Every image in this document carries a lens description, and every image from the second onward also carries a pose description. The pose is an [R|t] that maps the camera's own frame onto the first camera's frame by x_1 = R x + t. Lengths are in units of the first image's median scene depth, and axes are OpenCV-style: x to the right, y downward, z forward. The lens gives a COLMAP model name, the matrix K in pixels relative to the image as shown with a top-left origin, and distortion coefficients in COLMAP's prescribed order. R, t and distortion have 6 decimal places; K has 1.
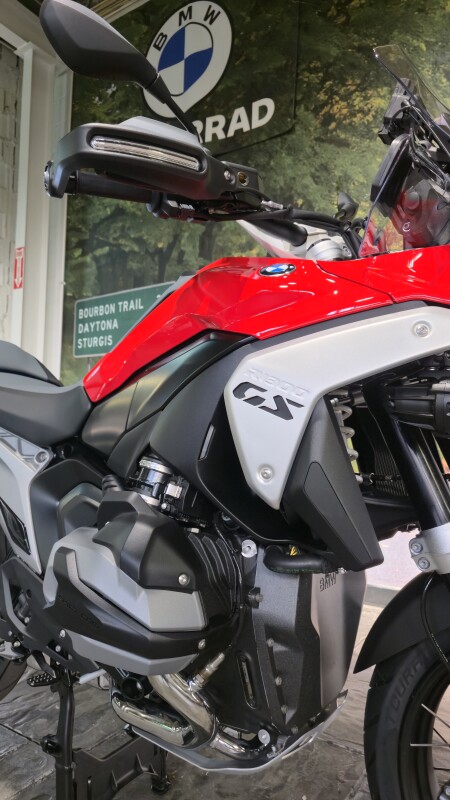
lens RADIAL K [[541.9, 0, 225.1], [0, 541.9, 397.0], [0, 0, 1]] dist [0.057482, -0.050854]
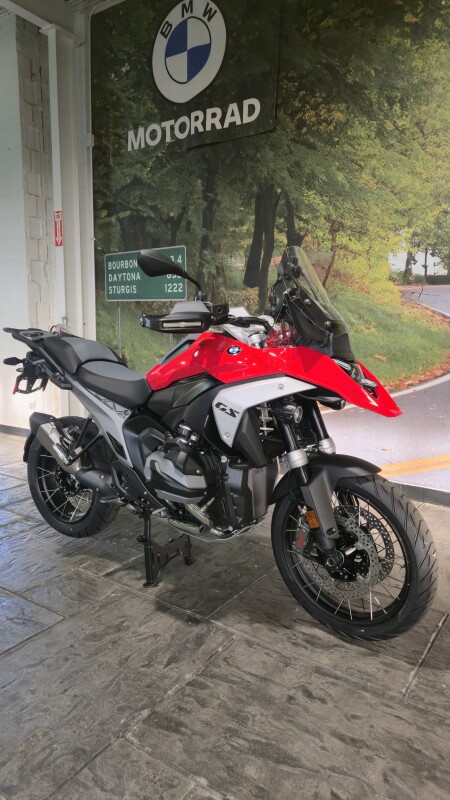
lens RADIAL K [[541.9, 0, 225.1], [0, 541.9, 397.0], [0, 0, 1]] dist [0.057482, -0.050854]
pose [[0.999858, -0.007318, -0.015195, 0.025403], [0.010226, 0.979509, 0.201139, -0.143443], [0.013411, -0.201266, 0.979445, -0.394933]]
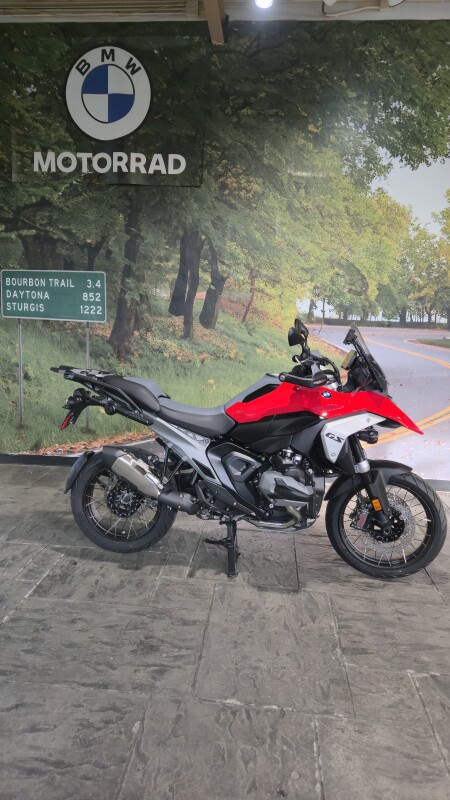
lens RADIAL K [[541.5, 0, 224.6], [0, 541.5, 388.2], [0, 0, 1]] dist [0.059912, -0.054629]
pose [[0.877742, -0.045465, 0.476972, -0.590644], [-0.056631, 0.978666, 0.197501, -0.255701], [-0.475776, -0.200366, 0.856441, -0.459137]]
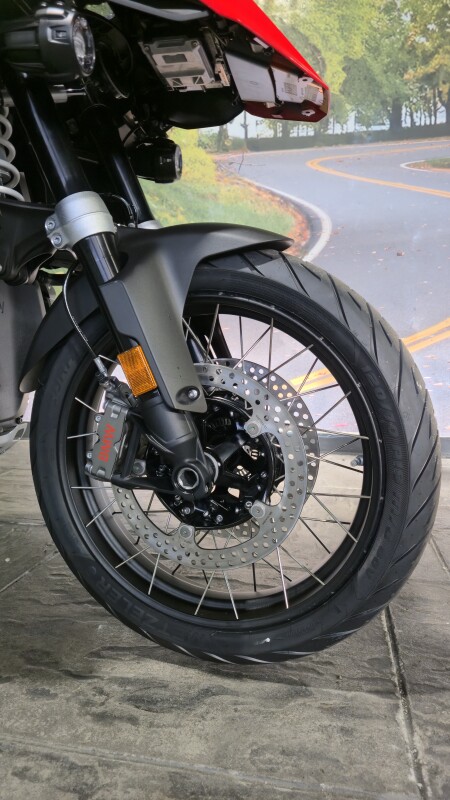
lens RADIAL K [[541.5, 0, 224.6], [0, 541.5, 388.2], [0, 0, 1]] dist [0.059912, -0.054629]
pose [[0.925822, -0.047756, 0.374931, 0.063631], [-0.010062, 0.988520, 0.150755, 0.104507], [-0.377826, -0.143345, 0.914713, -0.022659]]
